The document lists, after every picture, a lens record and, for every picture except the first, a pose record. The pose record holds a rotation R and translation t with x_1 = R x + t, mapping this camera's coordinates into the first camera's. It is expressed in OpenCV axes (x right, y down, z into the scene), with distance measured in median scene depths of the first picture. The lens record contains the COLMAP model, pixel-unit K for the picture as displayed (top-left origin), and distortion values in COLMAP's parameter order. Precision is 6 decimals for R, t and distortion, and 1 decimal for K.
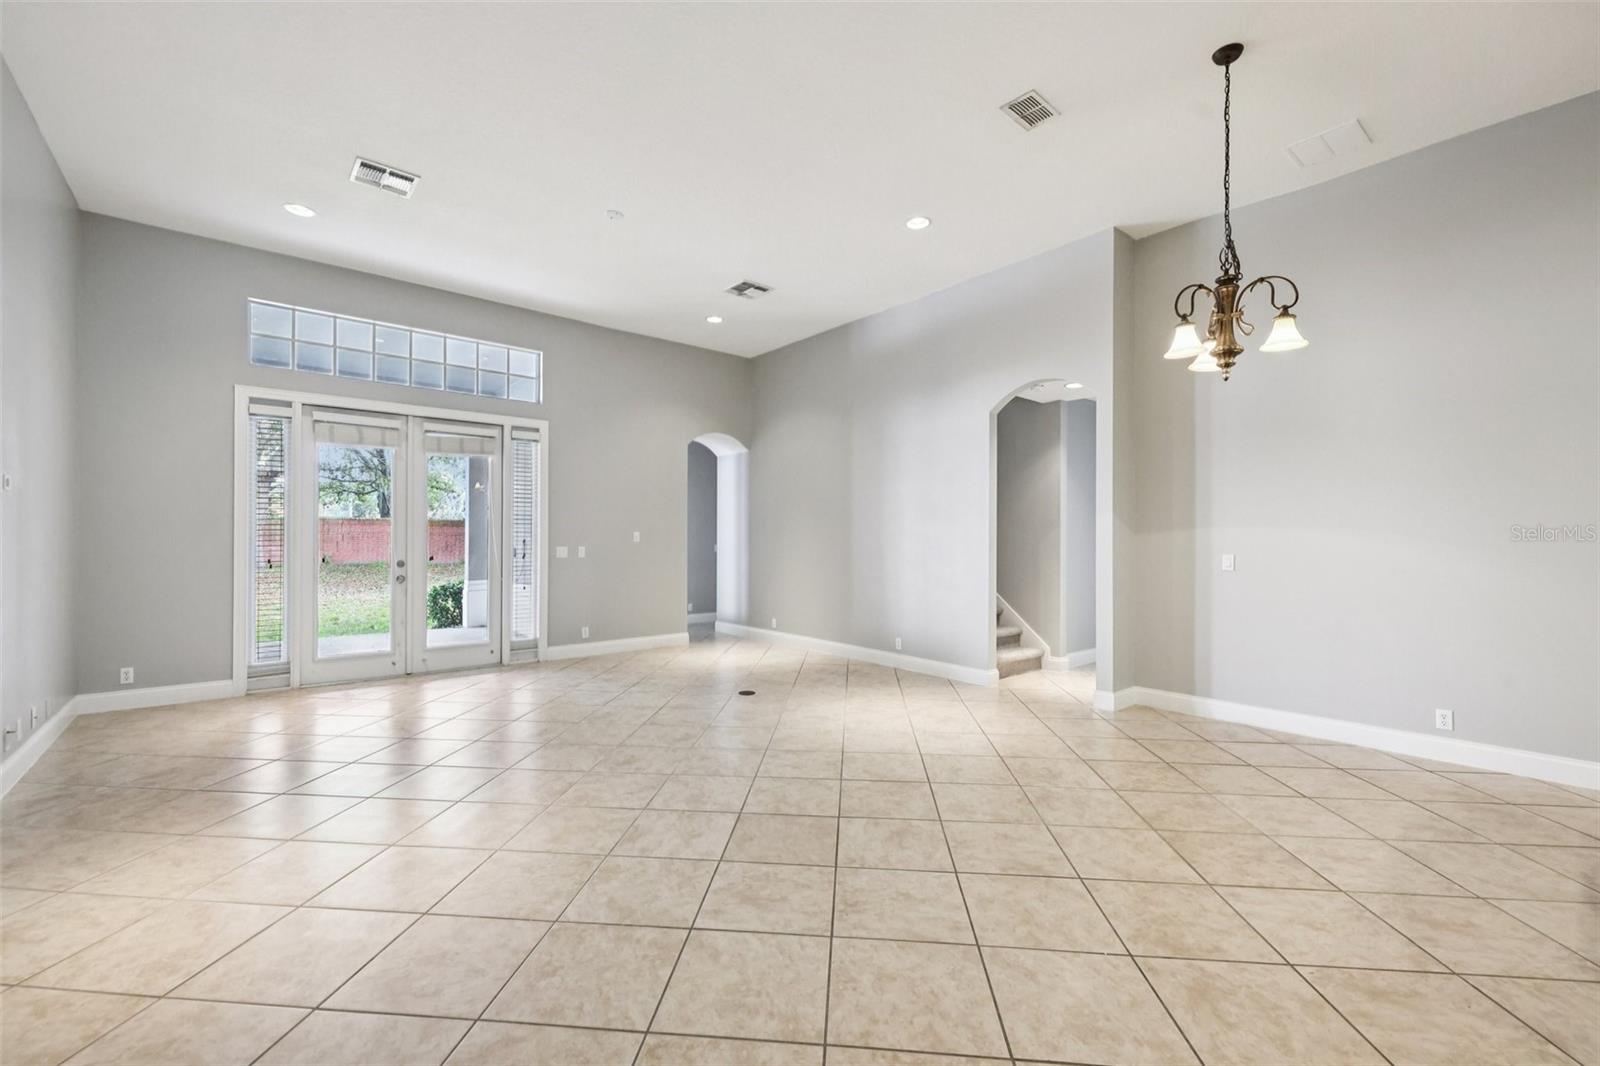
lens RADIAL K [[662.2, 0, 787.9], [0, 662.2, 537.9], [0, 0, 1]] dist [0.012339, -0.003511]
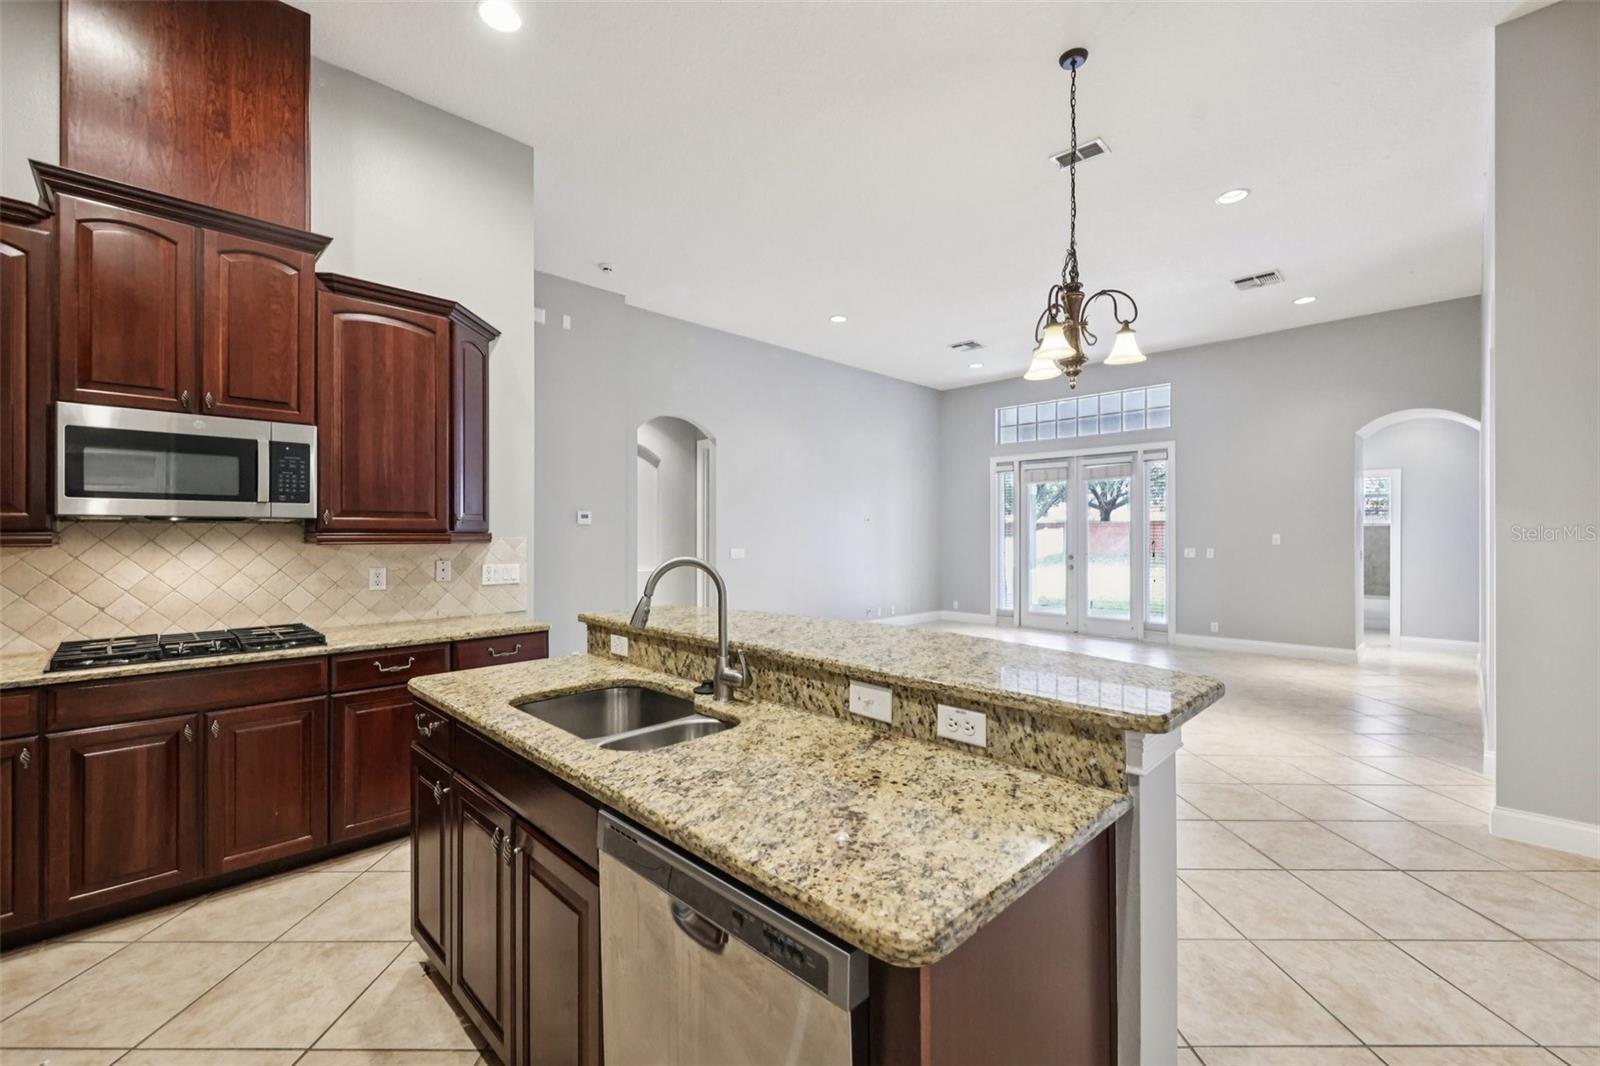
lens RADIAL K [[662.2, 0, 803.8], [0, 662.2, 532.0], [0, 0, 1]] dist [0.012339, -0.003511]
pose [[0.104005, -0.005822, -0.994560, 1.002869], [0.001281, 0.999983, -0.005720, -0.011687], [0.994576, -0.000679, 0.104010, 0.302060]]
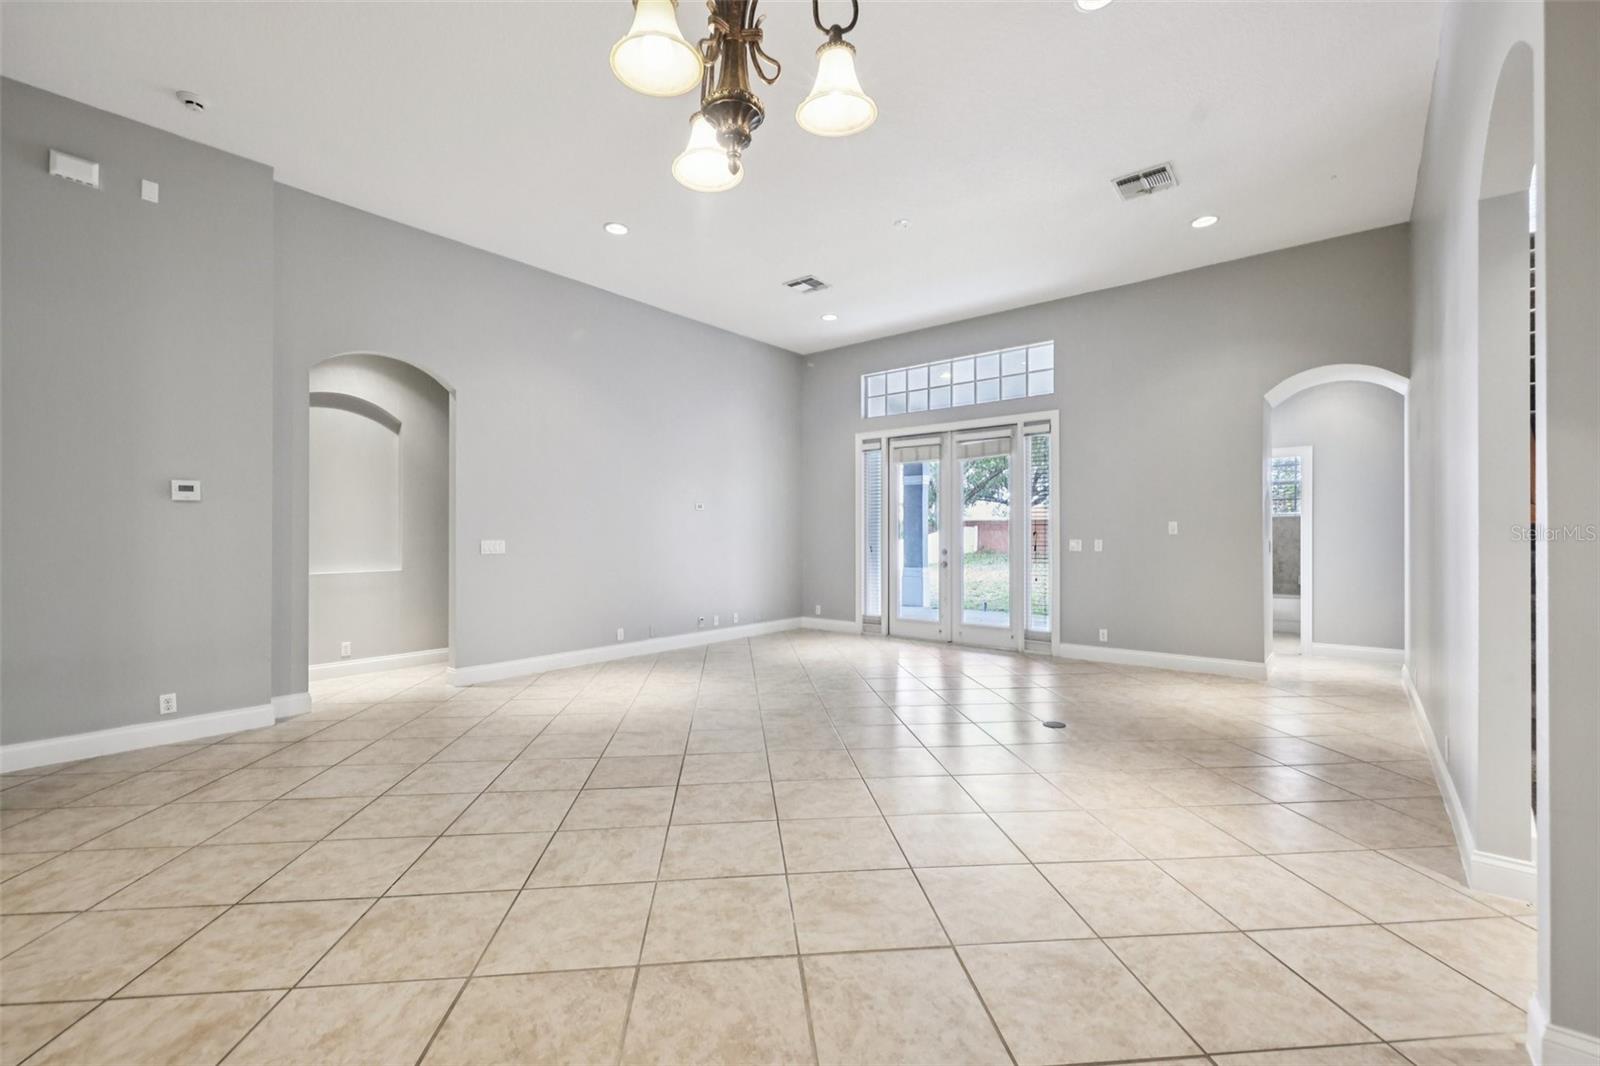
lens RADIAL K [[662.2, 0, 797.0], [0, 662.2, 534.0], [0, 0, 1]] dist [0.012339, -0.003511]
pose [[0.190975, -0.004591, -0.981584, 0.700720], [0.001925, 0.999989, -0.004302, 0.012333], [0.981593, -0.001068, 0.190982, 0.592703]]
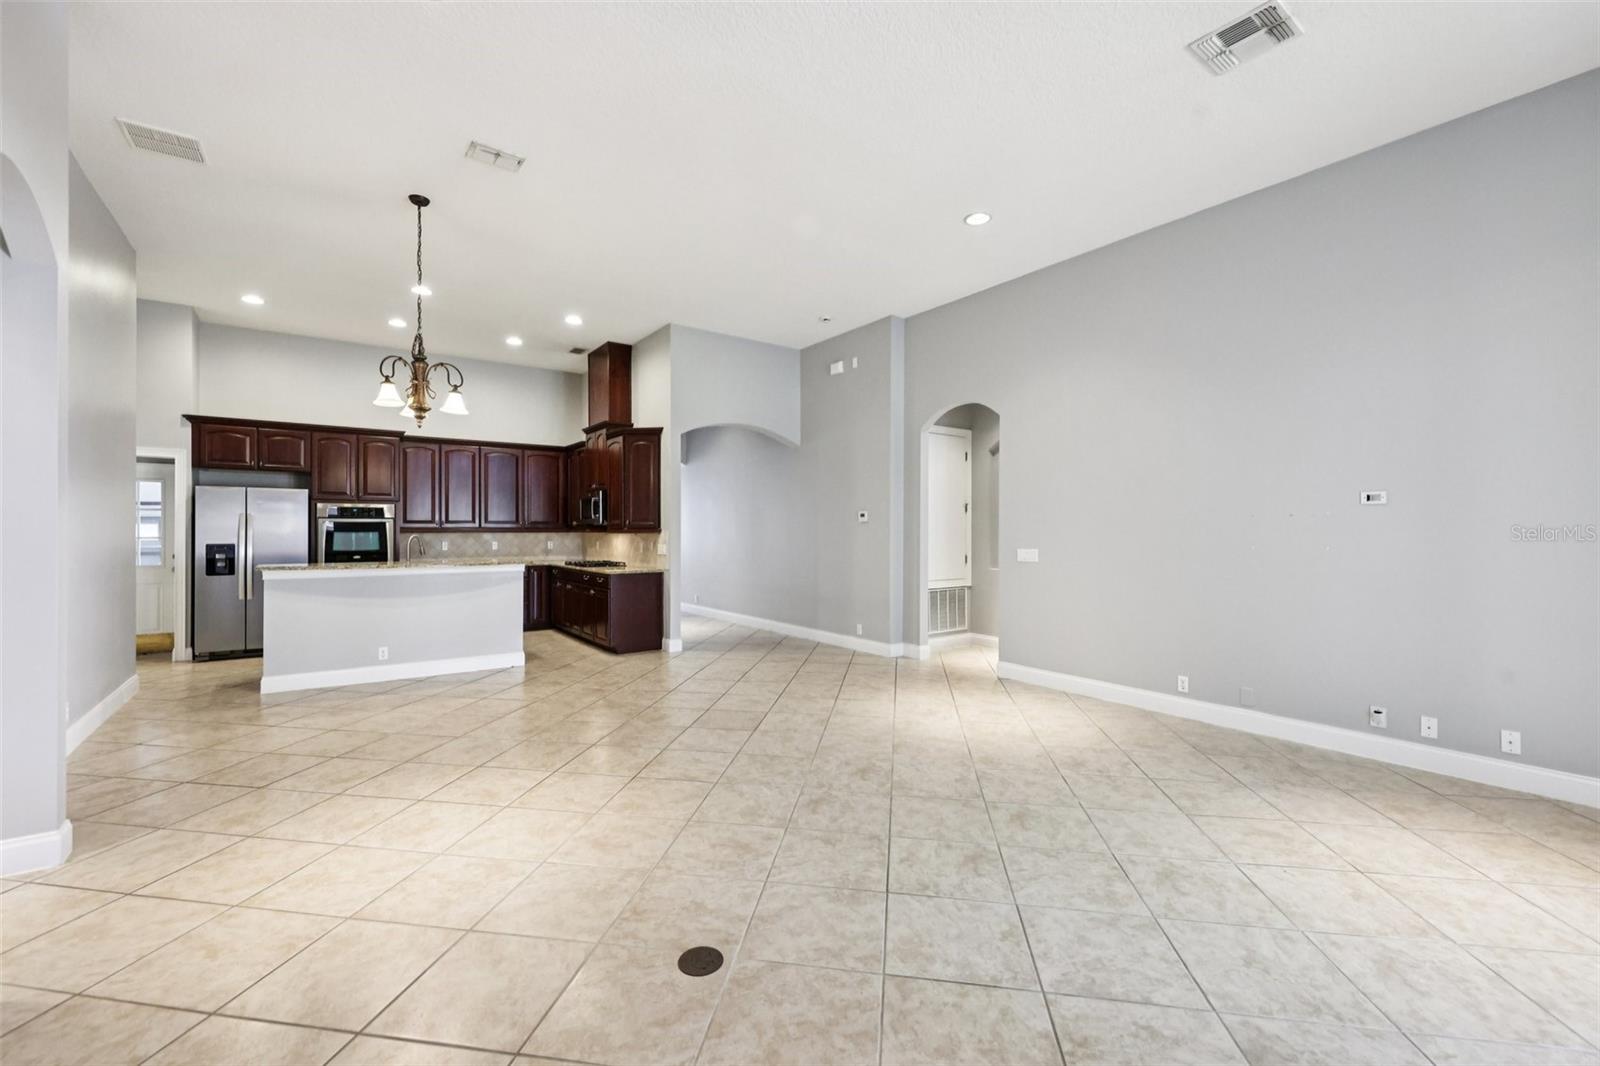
lens RADIAL K [[662.2, 0, 799.5], [0, 662.2, 530.6], [0, 0, 1]] dist [0.012339, -0.003511]
pose [[-0.998324, -0.004355, 0.057711, -0.152335], [-0.004373, 0.999990, -0.000197, -0.011891], [-0.057709, -0.000449, -0.998333, 1.482926]]
